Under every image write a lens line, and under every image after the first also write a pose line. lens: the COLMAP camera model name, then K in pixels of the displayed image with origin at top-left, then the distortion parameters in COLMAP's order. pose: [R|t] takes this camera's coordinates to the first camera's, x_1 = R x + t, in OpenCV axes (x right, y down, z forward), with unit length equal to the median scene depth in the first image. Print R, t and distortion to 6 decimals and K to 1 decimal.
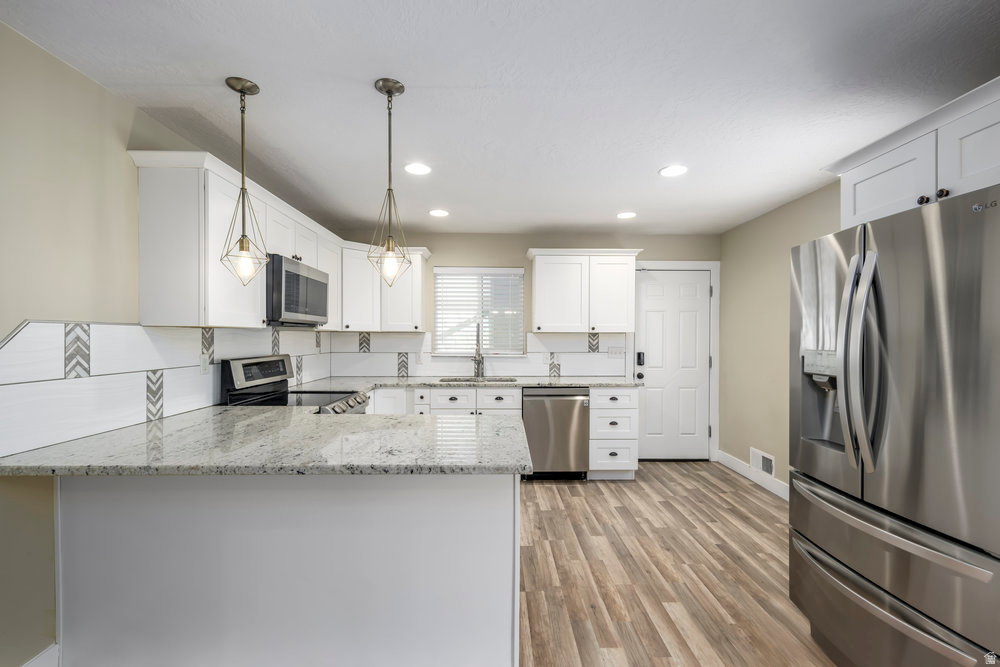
lens RADIAL K [[432.3, 0, 503.3], [0, 432.3, 341.0], [0, 0, 1]] dist [0.018933, -0.007723]
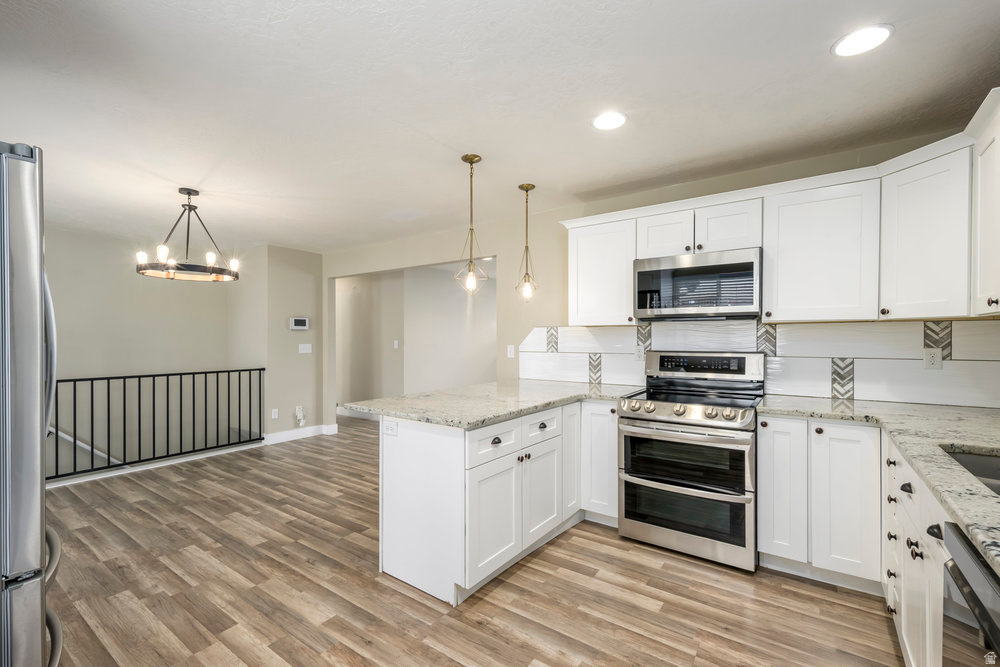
lens RADIAL K [[432.3, 0, 503.3], [0, 432.3, 341.0], [0, 0, 1]] dist [0.018933, -0.007723]
pose [[-0.591186, 0.005161, -0.806519, 0.625940], [-0.005774, 0.999927, 0.010631, 0.004606], [0.806515, 0.010941, -0.591112, 1.452682]]
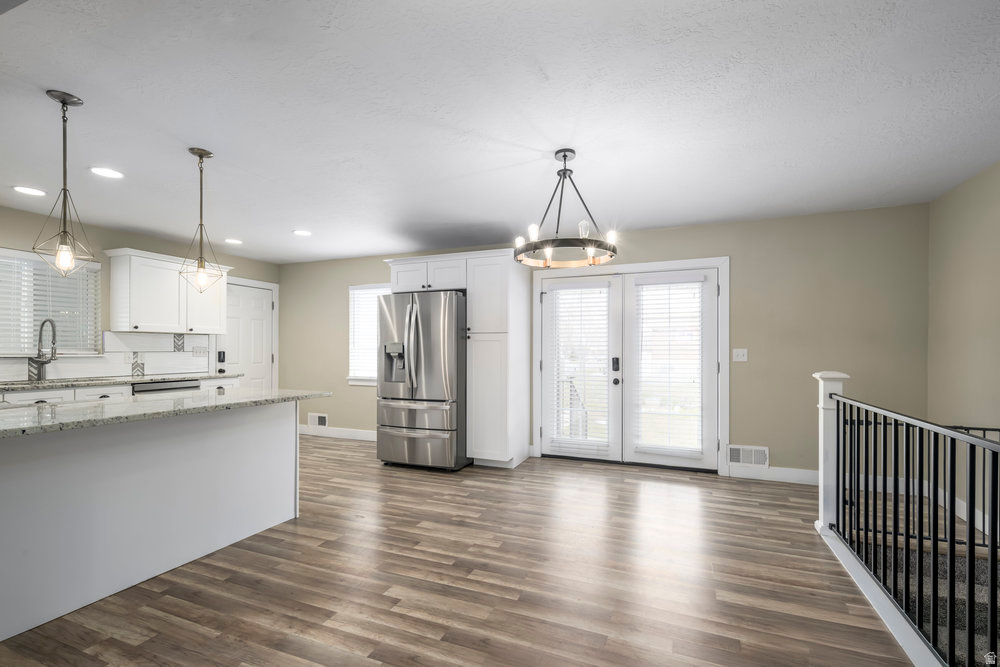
lens RADIAL K [[441.7, 0, 505.6], [0, 441.7, 349.5], [0, 0, 1]] dist [0.019593, -0.000155]
pose [[0.391952, -0.000830, 0.919985, -0.908750], [0.006278, 0.999979, -0.001772, 0.050327], [-0.919964, 0.006470, 0.391949, -0.361197]]
